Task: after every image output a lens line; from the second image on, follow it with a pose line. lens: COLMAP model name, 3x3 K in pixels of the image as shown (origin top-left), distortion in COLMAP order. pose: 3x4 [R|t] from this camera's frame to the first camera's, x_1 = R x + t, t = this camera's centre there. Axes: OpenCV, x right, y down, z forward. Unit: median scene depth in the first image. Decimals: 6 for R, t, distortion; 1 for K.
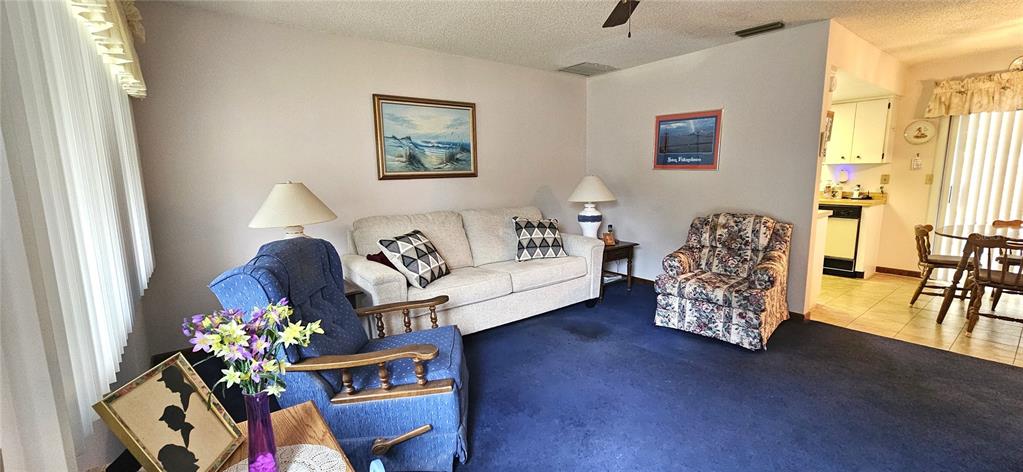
lens RADIAL K [[421.0, 0, 511.7], [0, 421.0, 238.4], [0, 0, 1]] dist [0.000072, -0.000434]
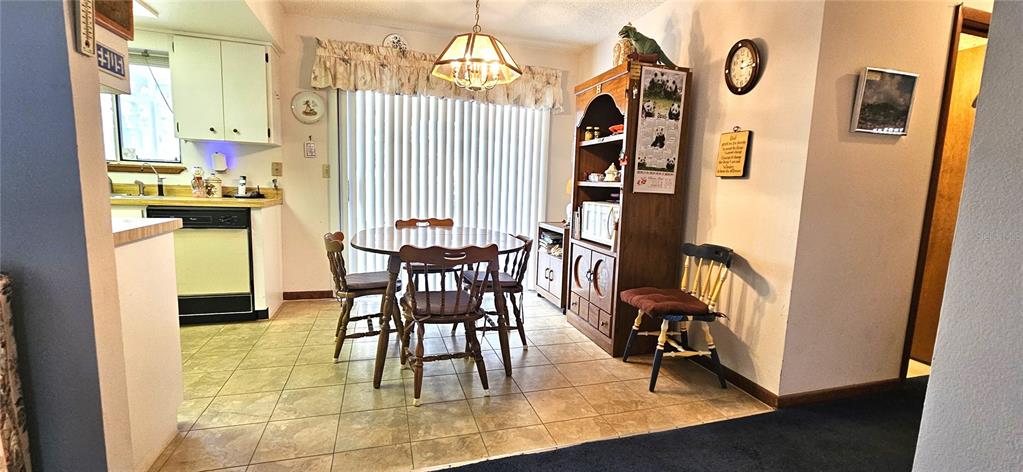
lens RADIAL K [[421.0, 0, 515.0], [0, 421.0, 235.9], [0, 0, 1]] dist [0.000072, -0.000434]
pose [[0.341598, -0.091707, 0.935361, 0.349965], [0.102676, 0.992913, 0.059852, -0.030364], [-0.934221, 0.075594, 0.348593, 0.386174]]
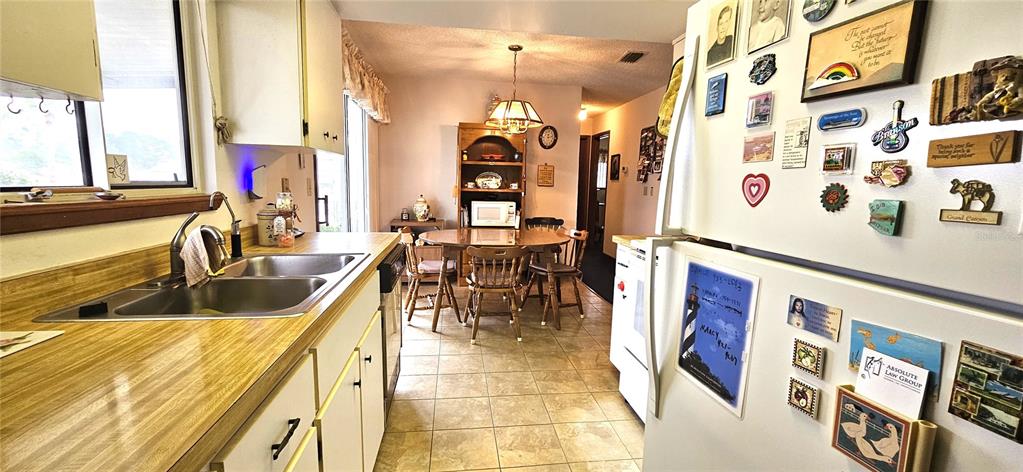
lens RADIAL K [[421.0, 0, 508.3], [0, 421.0, 240.2], [0, 0, 1]] dist [0.000072, -0.000434]
pose [[-0.867396, -0.067767, 0.492983, 0.425801], [0.070603, 0.963902, 0.256726, -0.174486], [-0.492585, 0.257489, -0.831300, 1.201542]]
